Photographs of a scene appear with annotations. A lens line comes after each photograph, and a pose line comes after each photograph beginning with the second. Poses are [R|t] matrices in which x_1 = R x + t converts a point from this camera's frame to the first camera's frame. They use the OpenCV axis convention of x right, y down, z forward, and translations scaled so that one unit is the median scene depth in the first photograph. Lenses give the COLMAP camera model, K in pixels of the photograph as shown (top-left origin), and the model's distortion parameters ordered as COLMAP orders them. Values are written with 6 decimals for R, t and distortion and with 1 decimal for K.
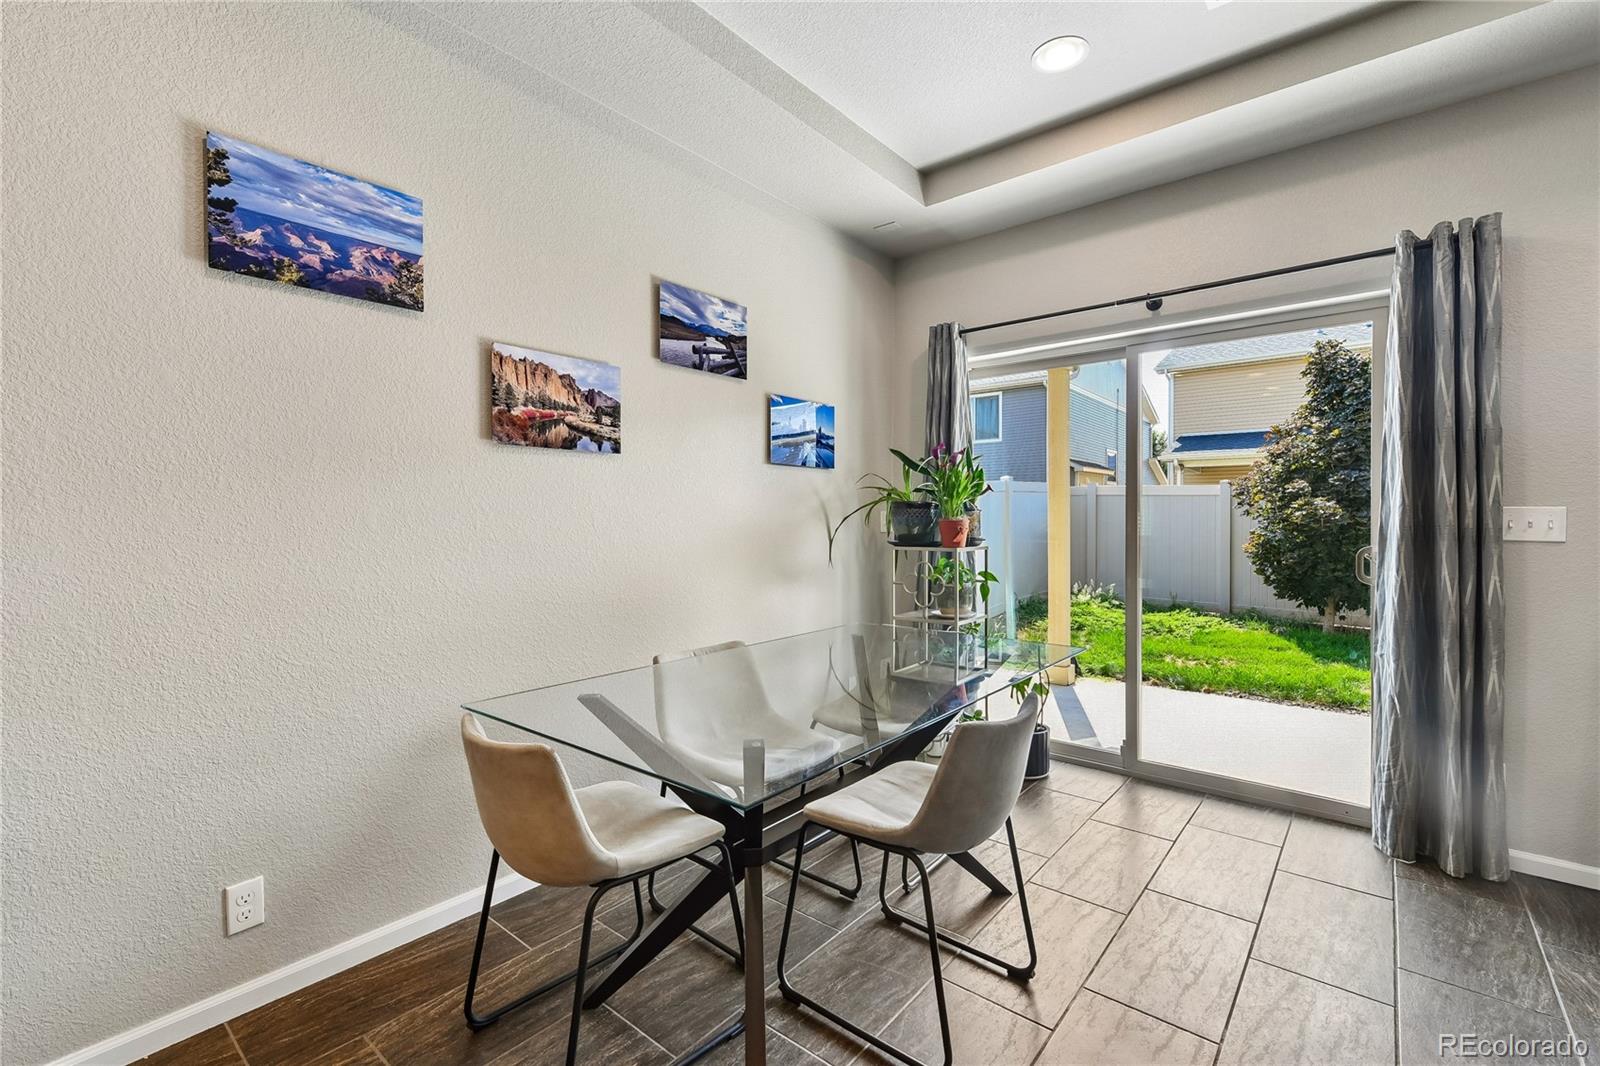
lens RADIAL K [[697.7, 0, 799.8], [0, 697.7, 519.8], [0, 0, 1]] dist [0.001492, 0.000358]
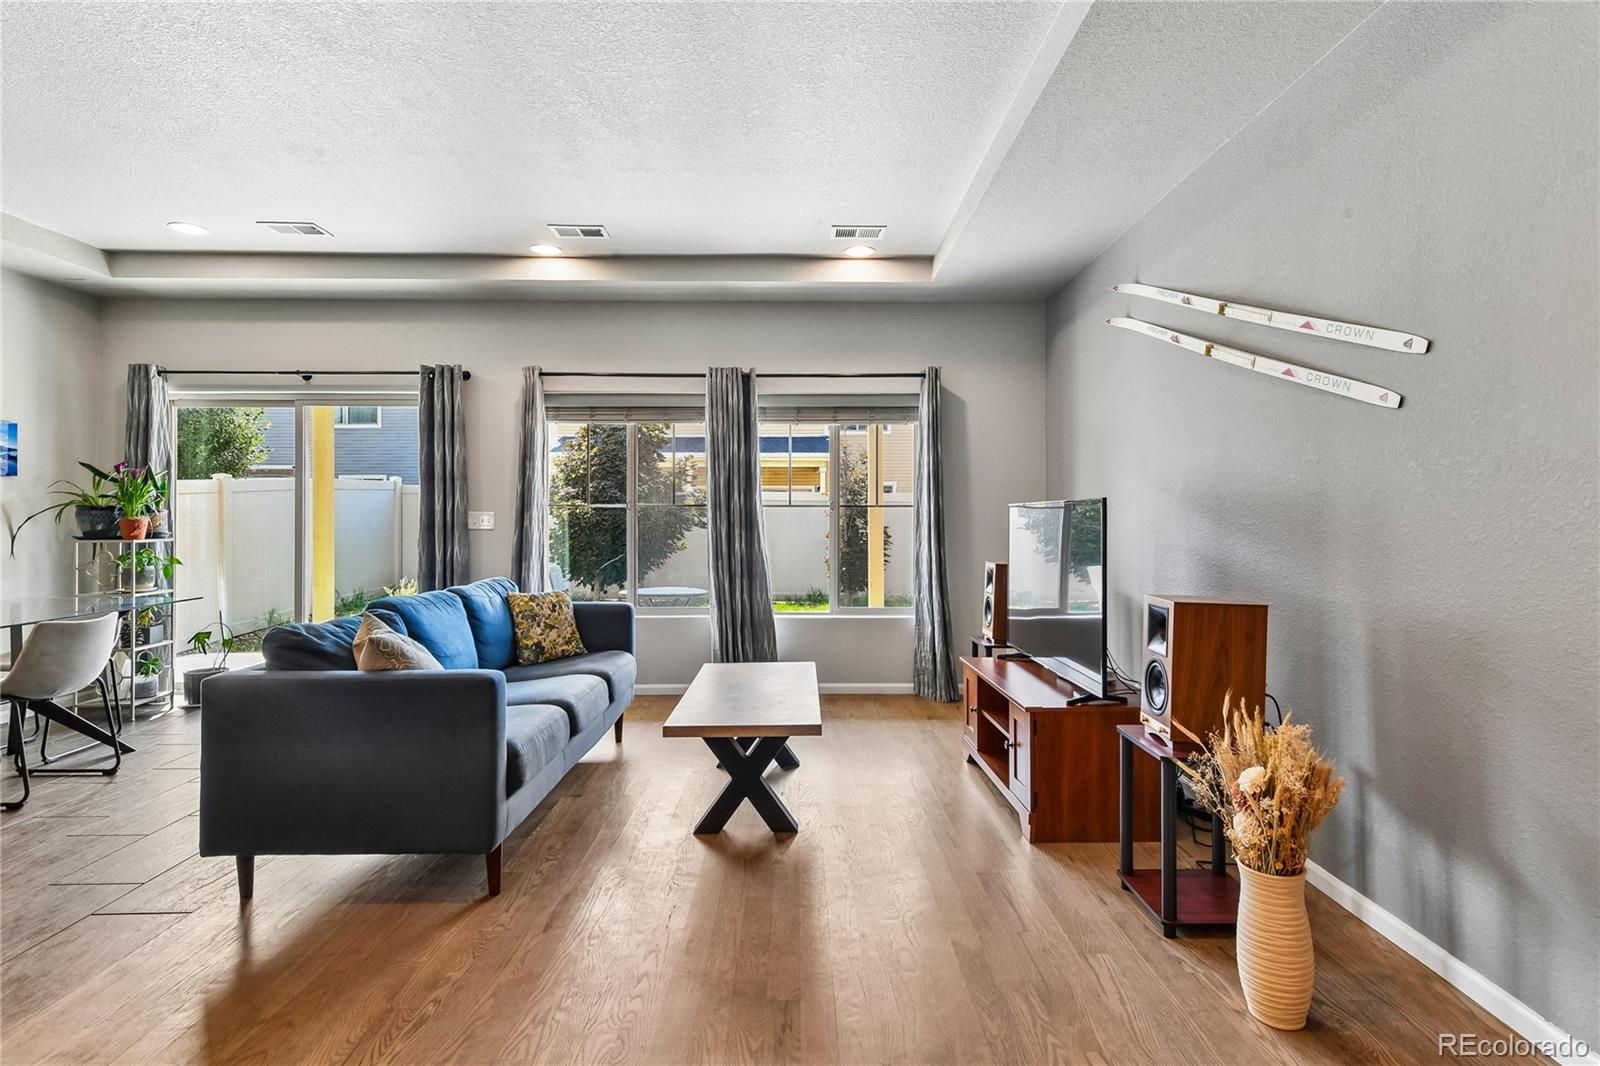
lens RADIAL K [[819.1, 0, 804.9], [0, 819.1, 511.7], [0, 0, 1]] dist [0.016876, -0.001343]
pose [[0.759506, 0.001801, 0.650498, 0.170968], [0.001738, 0.999987, -0.004797, -0.004559], [-0.650498, 0.004774, 0.759493, -1.092855]]
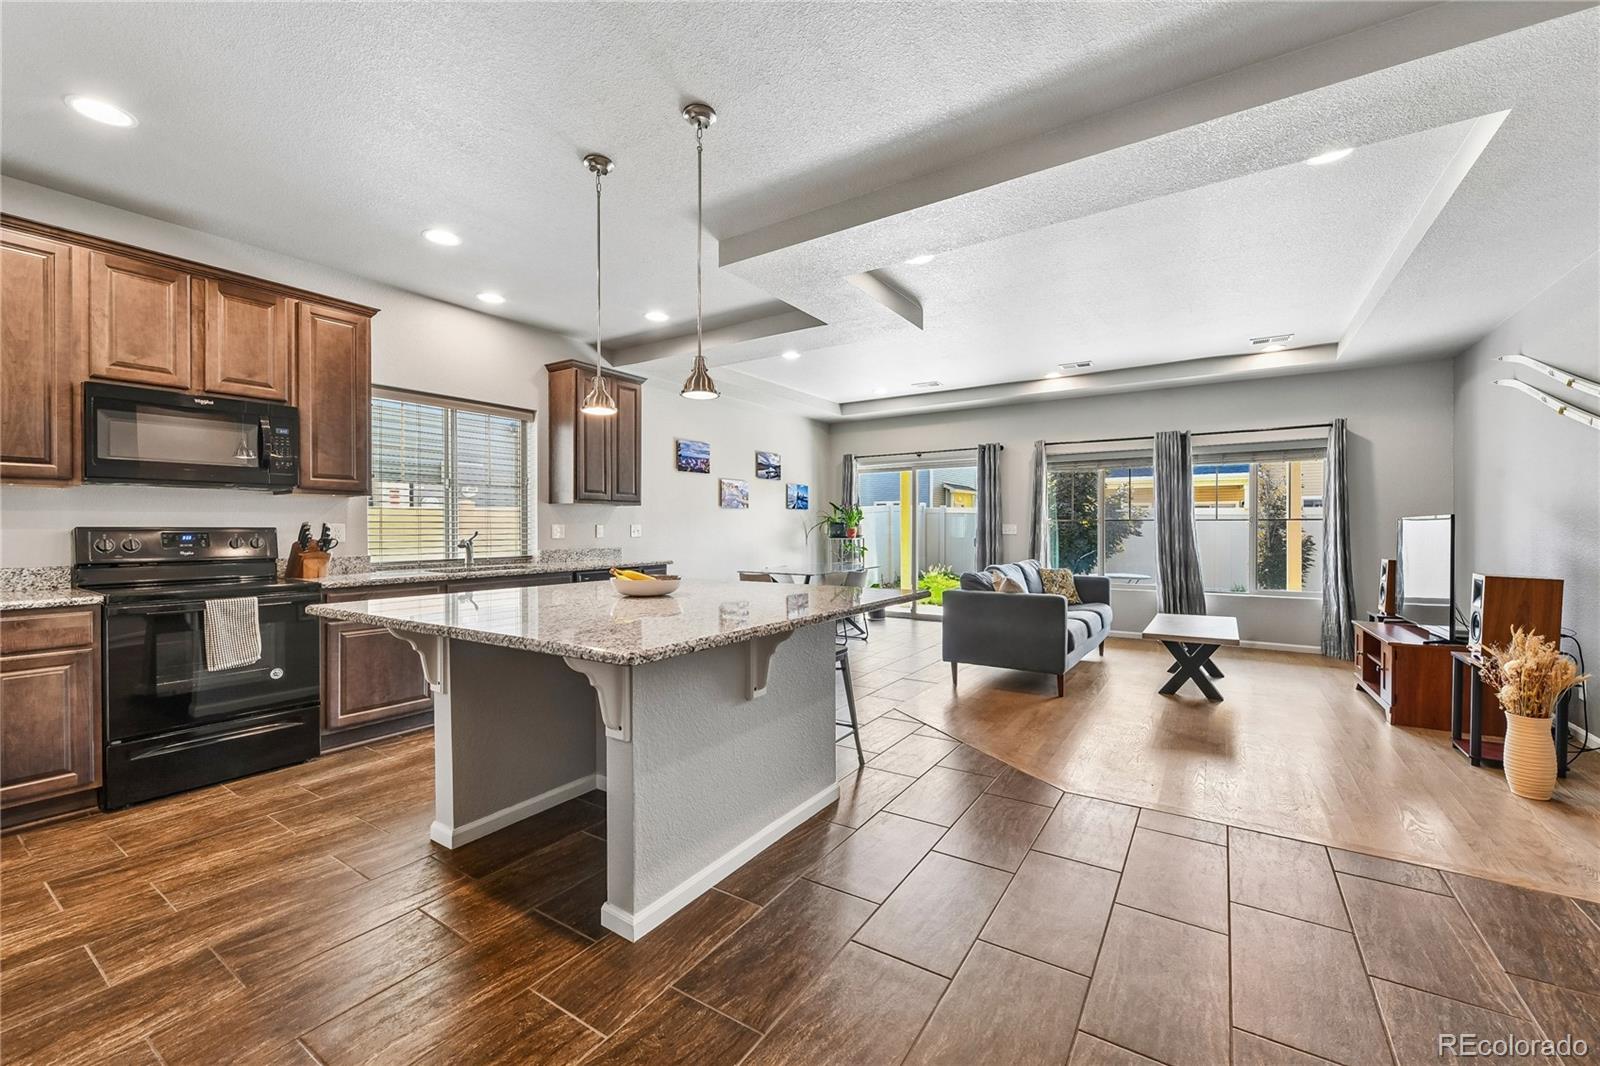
lens RADIAL K [[637.9, 0, 808.8], [0, 637.9, 530.2], [0, 0, 1]] dist [-0.002703, 0.000105]
pose [[0.992185, -0.003211, 0.124730, -0.291044], [0.002731, 0.999988, 0.004015, -0.003832], [-0.124742, -0.003643, 0.992183, -1.634347]]
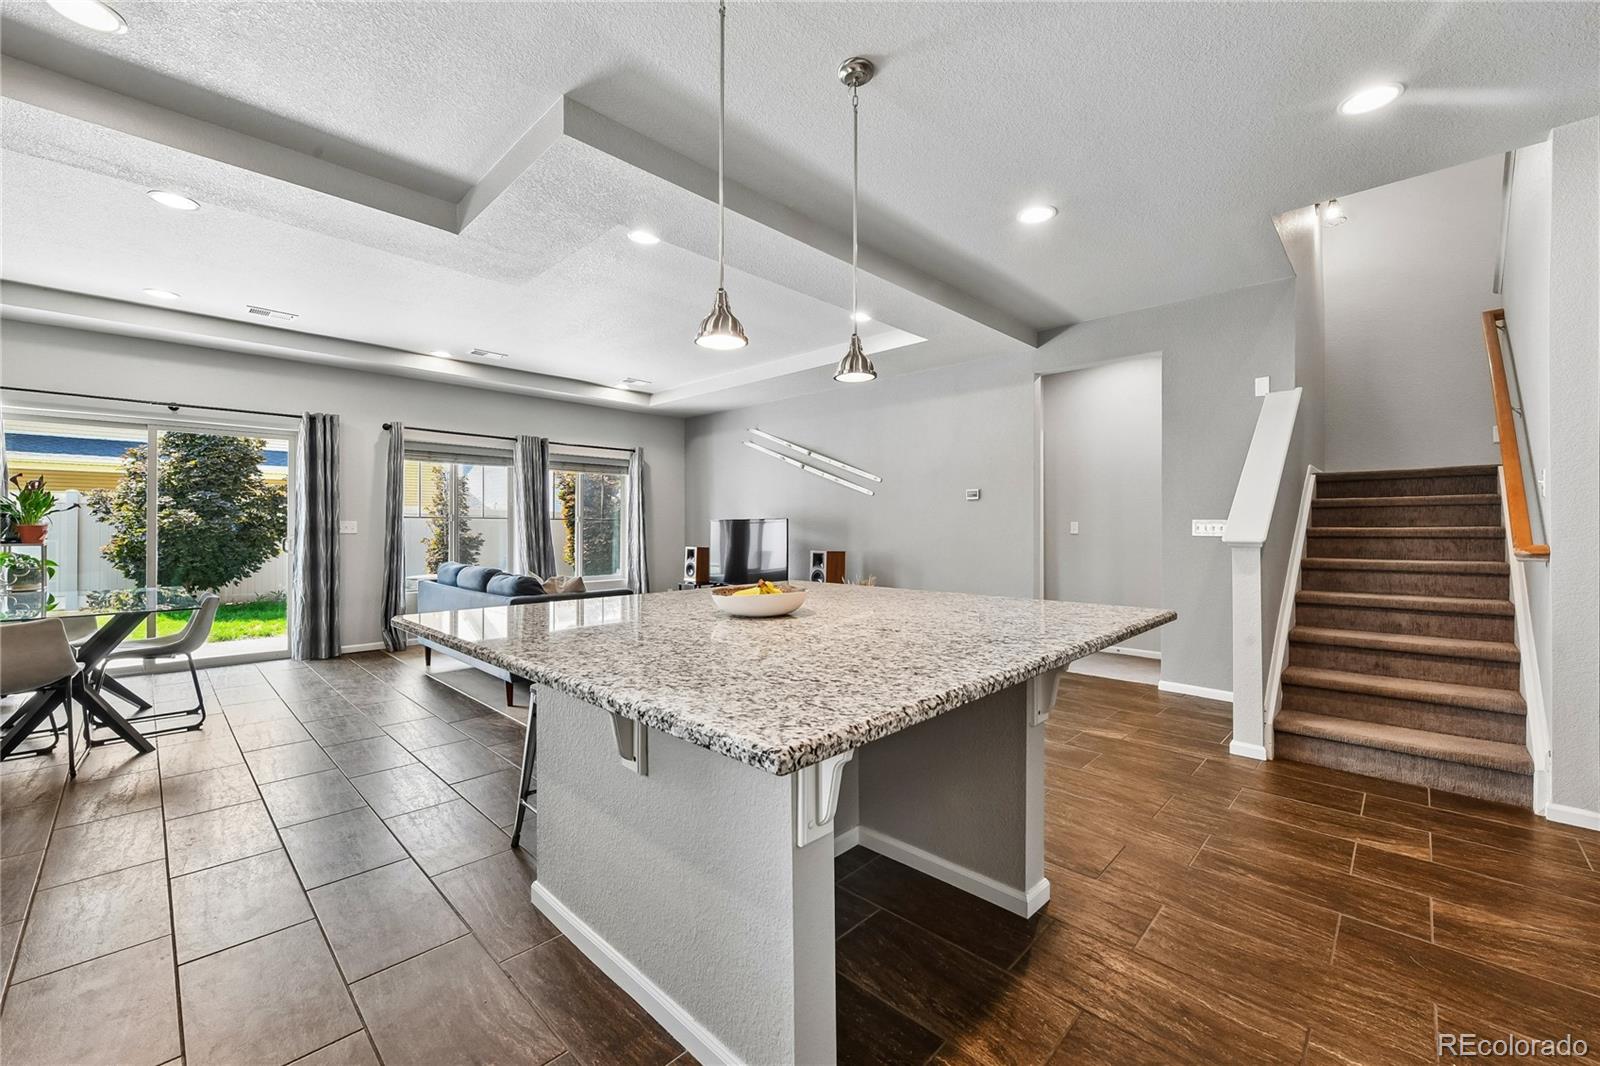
lens RADIAL K [[637.9, 0, 808.8], [0, 637.9, 530.2], [0, 0, 1]] dist [-0.002703, 0.000105]
pose [[0.062907, -0.005438, 0.998005, -1.083540], [-0.001473, 0.999984, 0.005542, 0.001083], [-0.998018, -0.001819, 0.062898, -0.786346]]
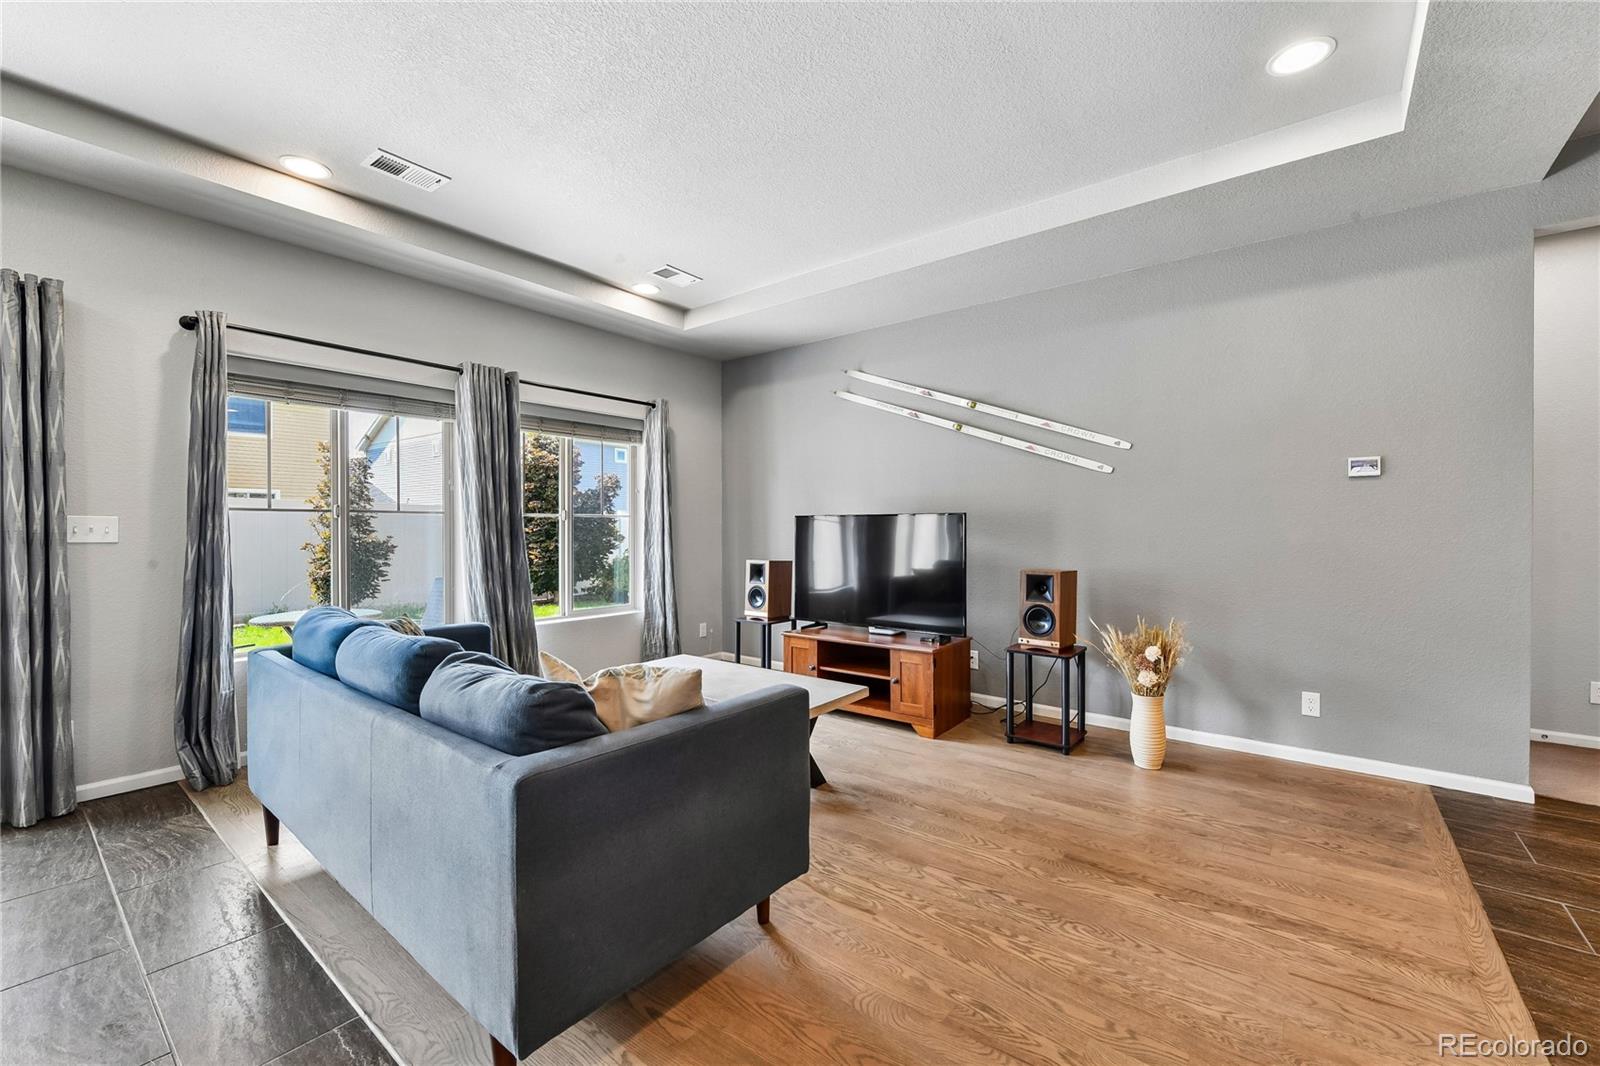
lens RADIAL K [[649.9, 0, 809.0], [0, 649.9, 532.7], [0, 0, 1]] dist [-0.000345, -0.000680]
pose [[-0.036128, -0.009915, 0.999298, -0.162604], [0.000326, 0.999951, 0.009933, 0.000177], [-0.999347, 0.000685, -0.036123, -0.226428]]
